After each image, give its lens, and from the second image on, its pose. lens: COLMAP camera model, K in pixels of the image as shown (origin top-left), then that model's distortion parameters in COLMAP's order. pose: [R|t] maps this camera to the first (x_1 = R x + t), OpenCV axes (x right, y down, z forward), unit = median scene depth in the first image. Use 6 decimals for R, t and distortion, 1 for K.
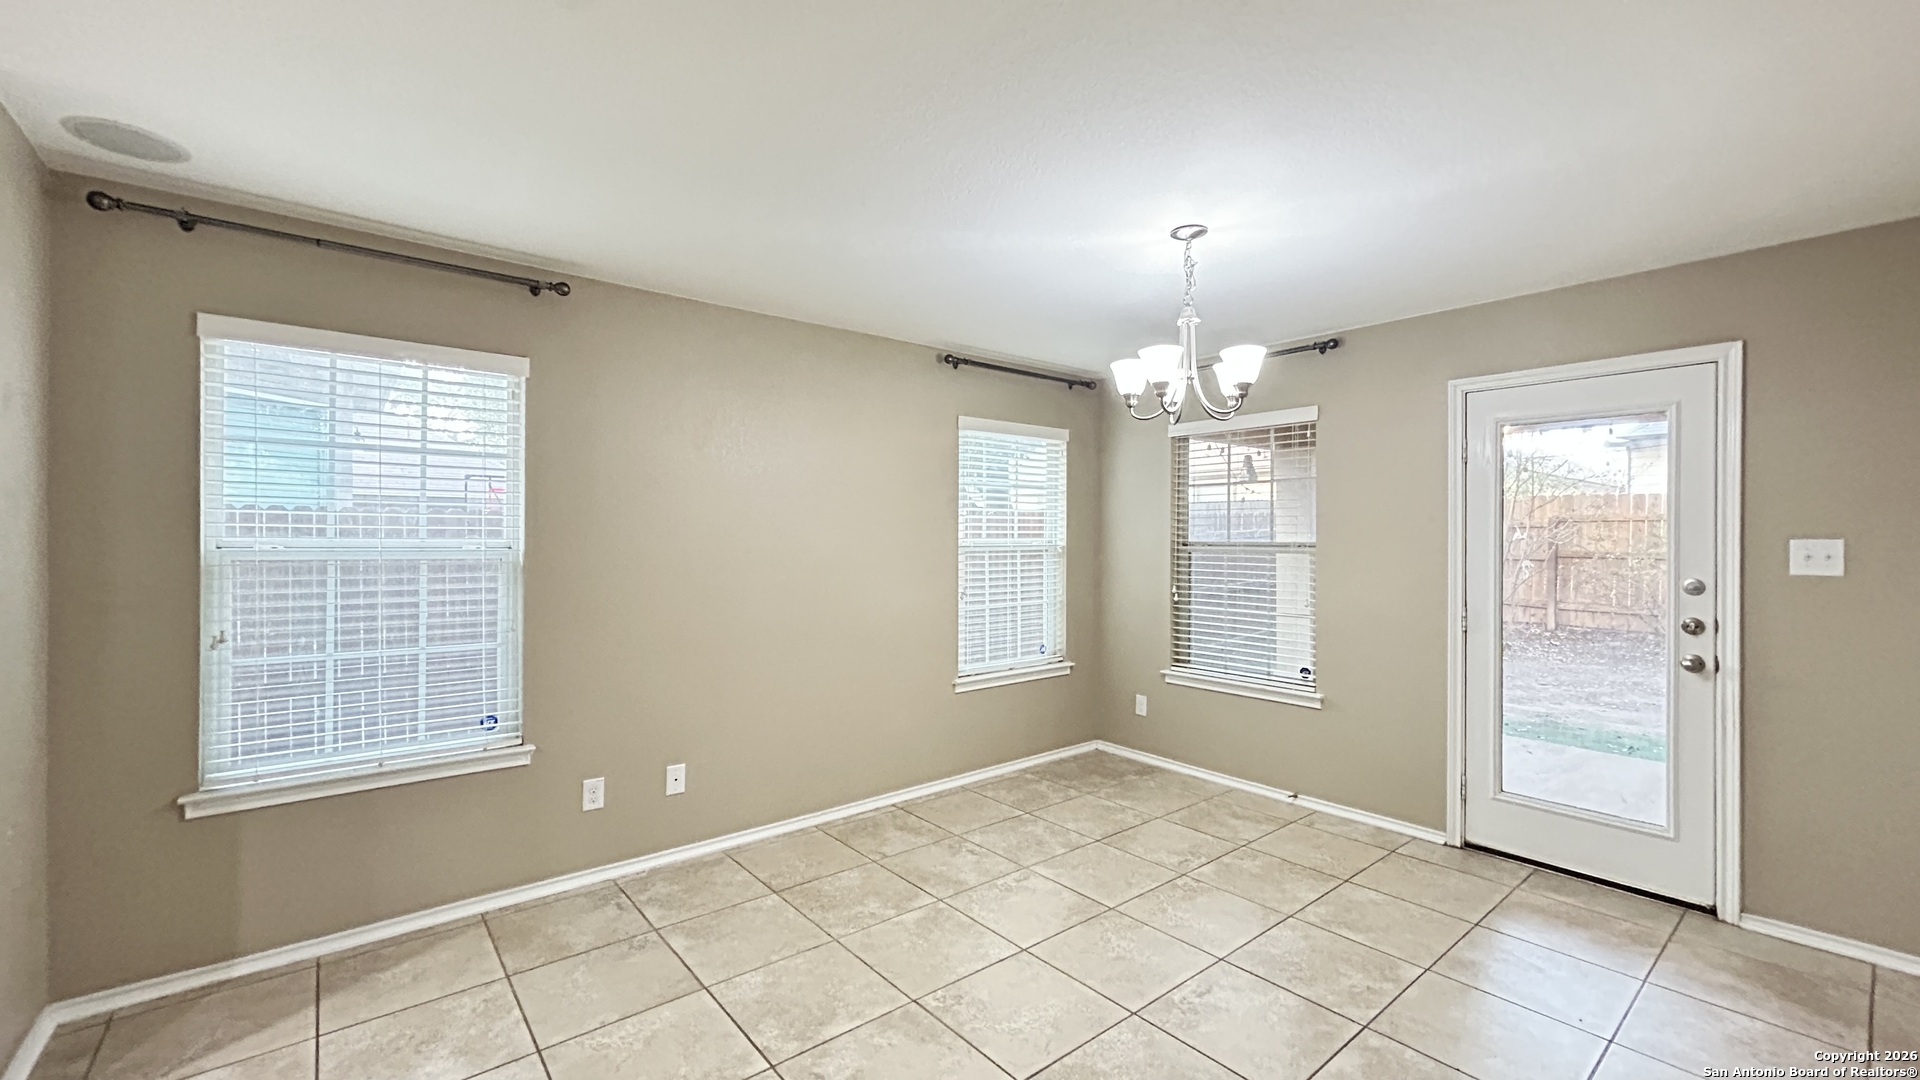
lens RADIAL K [[771.2, 0, 960.0], [0, 771.2, 540.0], [0, 0, 1]] dist [0.000035, 0.000253]
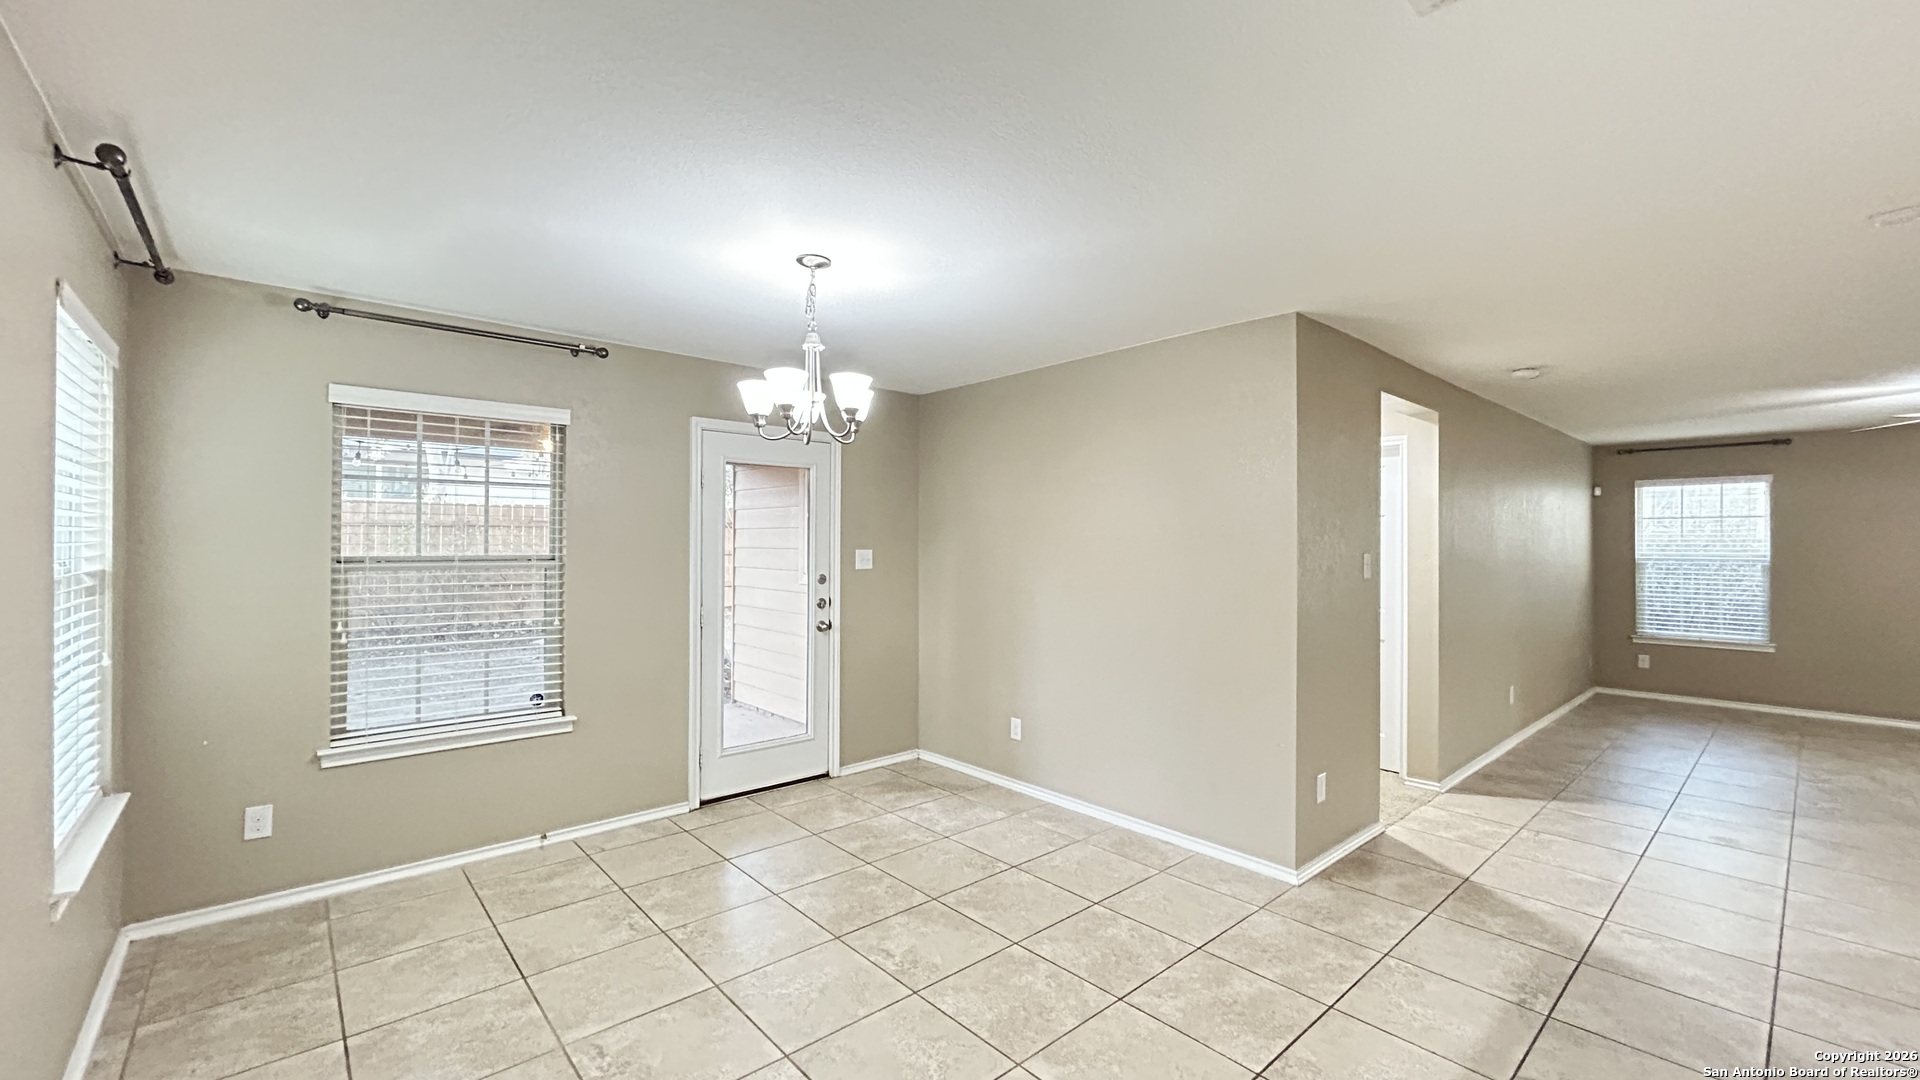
lens RADIAL K [[773.7, 0, 960.4], [0, 773.7, 537.4], [0, 0, 1]] dist [0.001208, 0.000836]
pose [[-0.036197, 0.003123, 0.999340, -0.664981], [-0.000140, 0.999995, -0.003131, -0.020903], [-0.999345, -0.000253, -0.036197, 0.743018]]
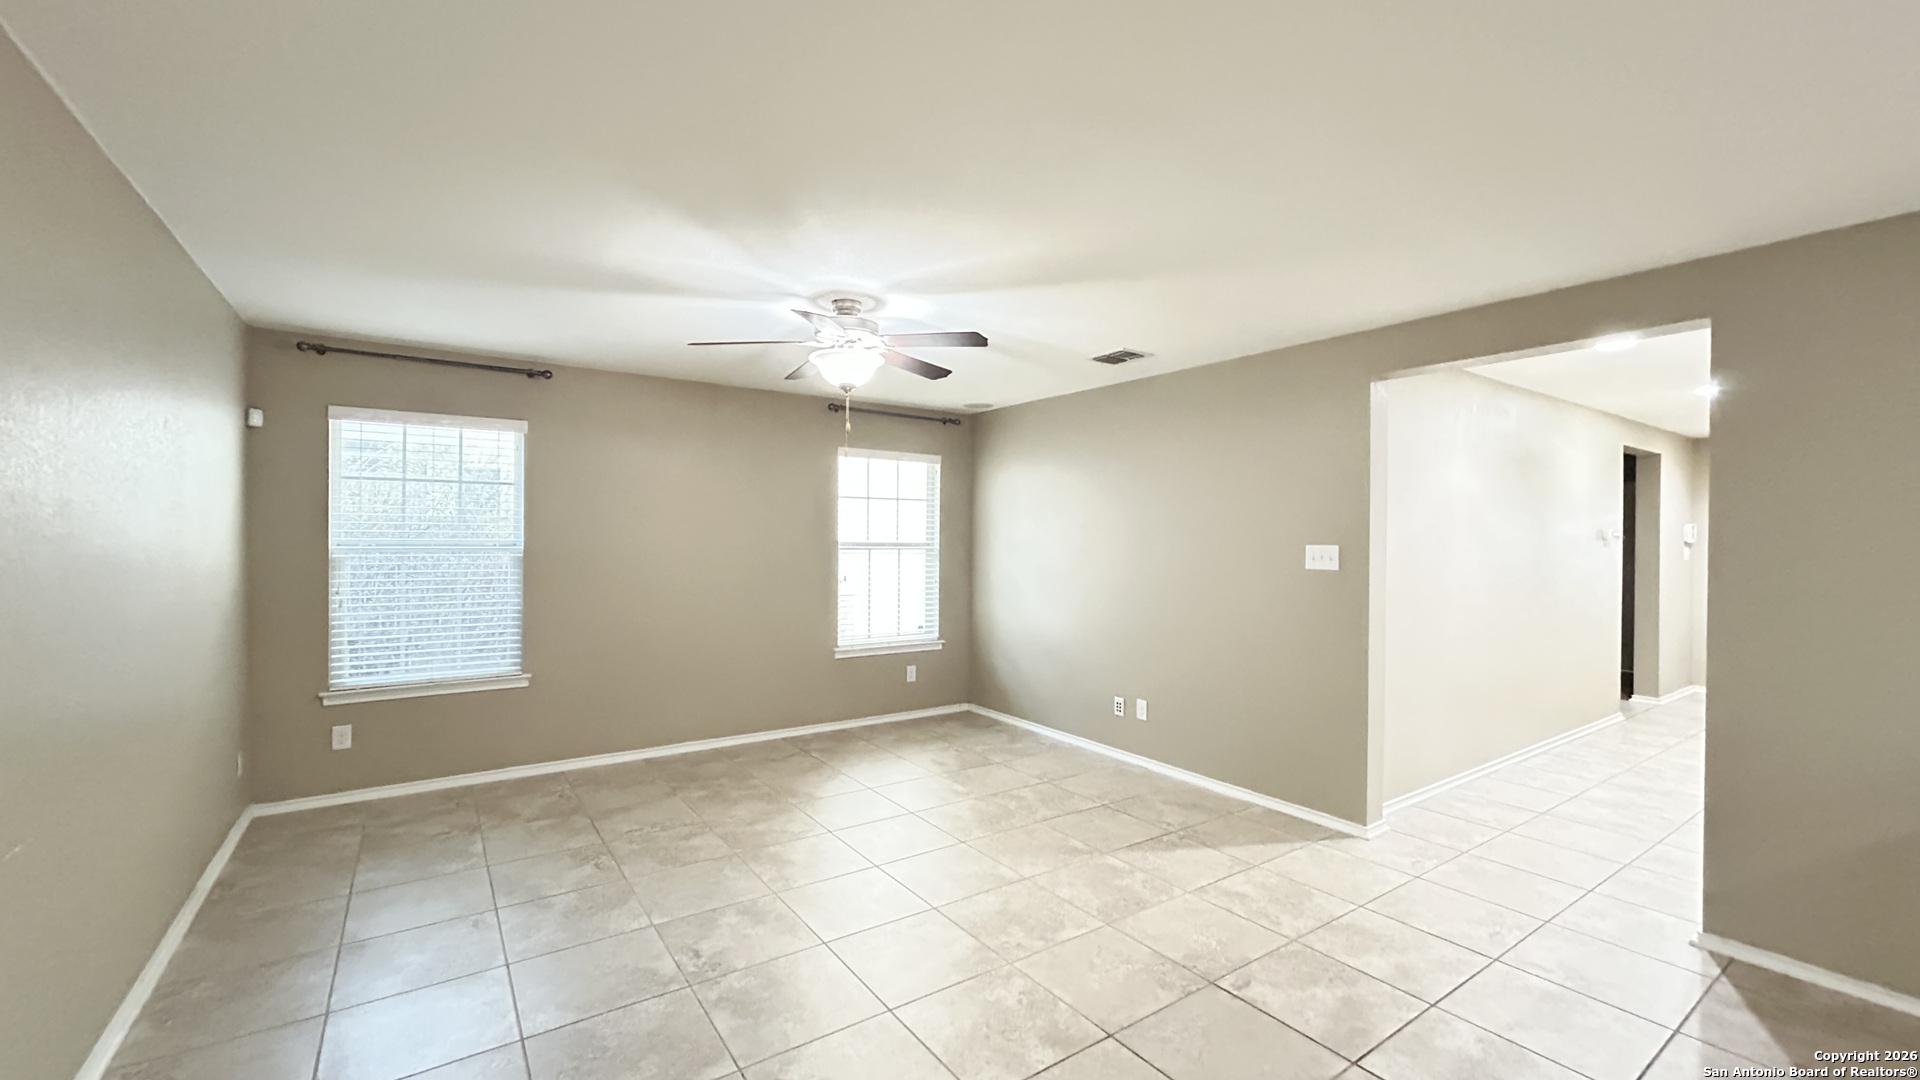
lens RADIAL K [[774.5, 0, 961.3], [0, 774.5, 536.3], [0, 0, 1]] dist [0.003537, 0.000169]
pose [[-0.996463, -0.012494, 0.083100, 0.542265], [-0.012142, 0.999915, 0.004731, -0.004000], [-0.083152, 0.003705, -0.996530, -0.267220]]
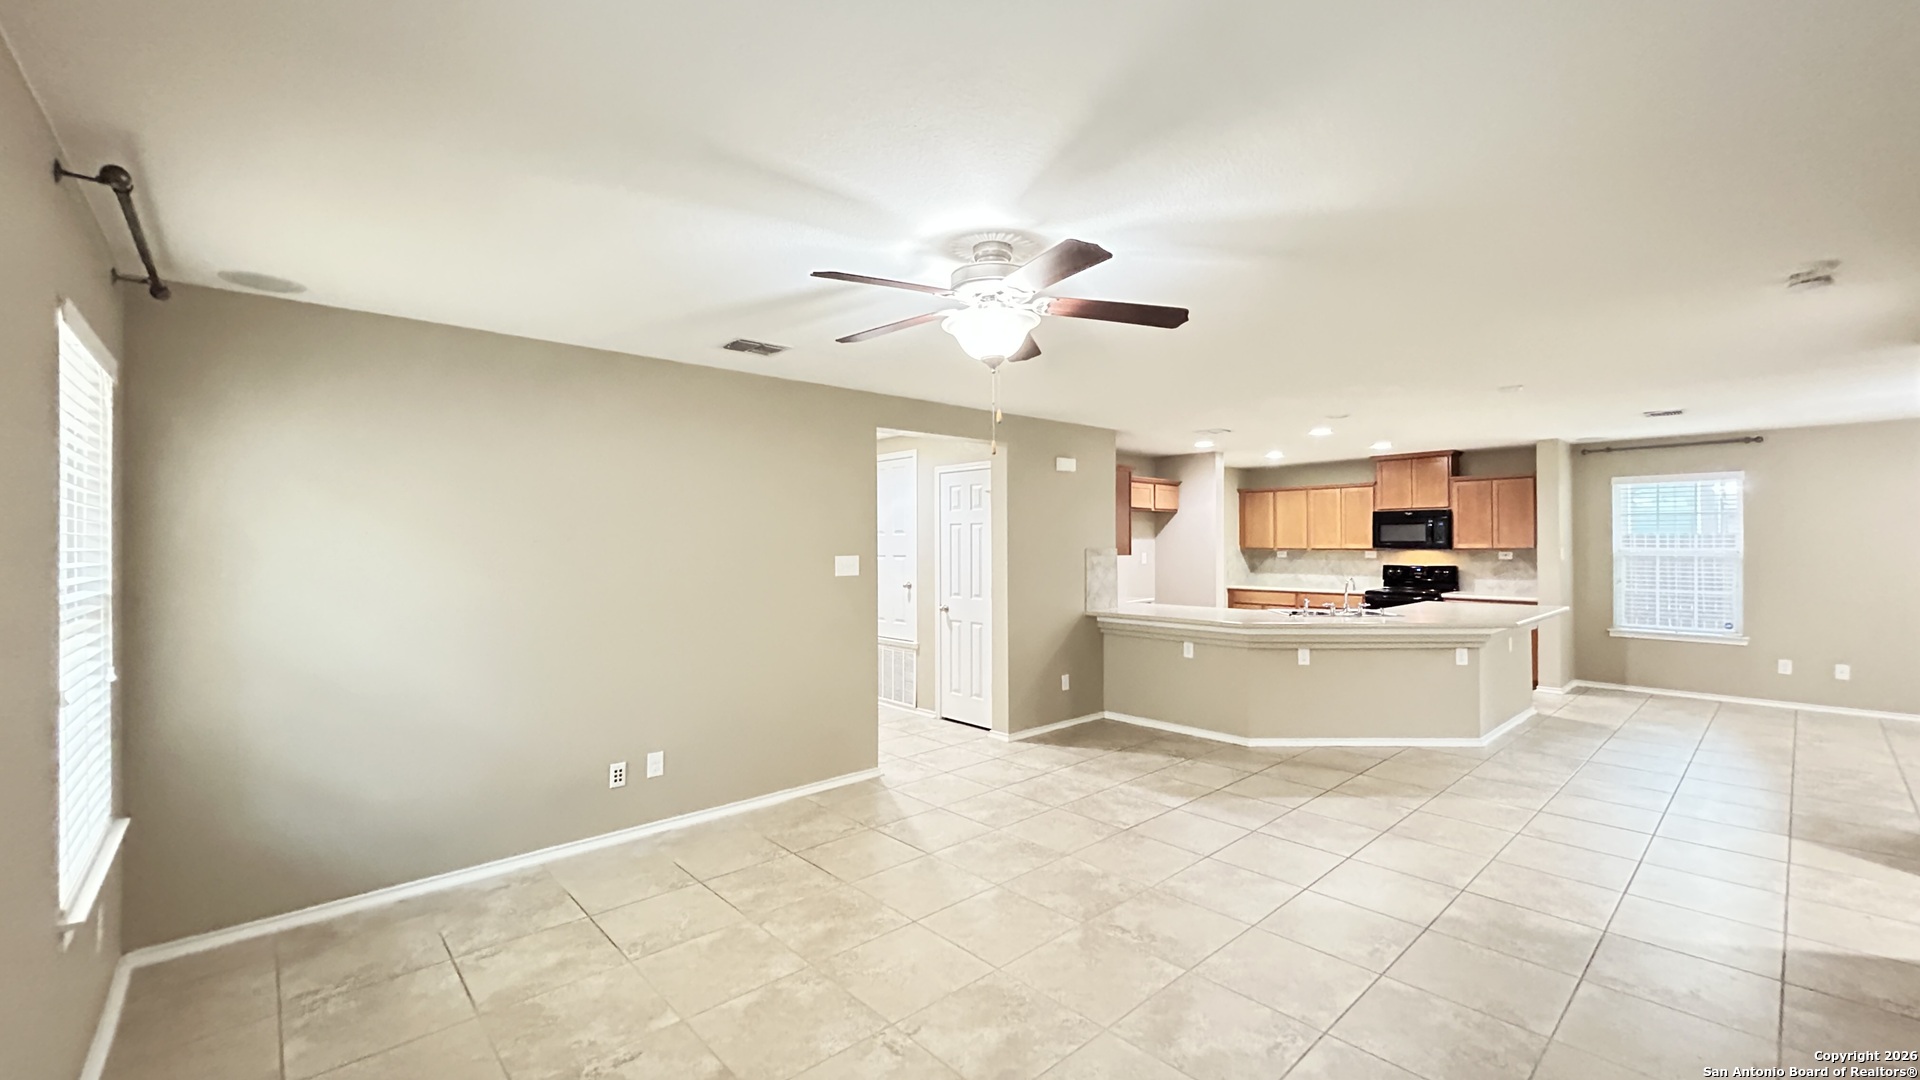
lens RADIAL K [[770.1, 0, 962.2], [0, 770.1, 536.5], [0, 0, 1]] dist [0.000872, 0.000710]
pose [[0.046013, -0.013275, -0.998853, 1.654710], [0.001508, 0.999911, -0.013220, -0.009658], [0.998940, -0.000898, 0.046029, -1.462579]]
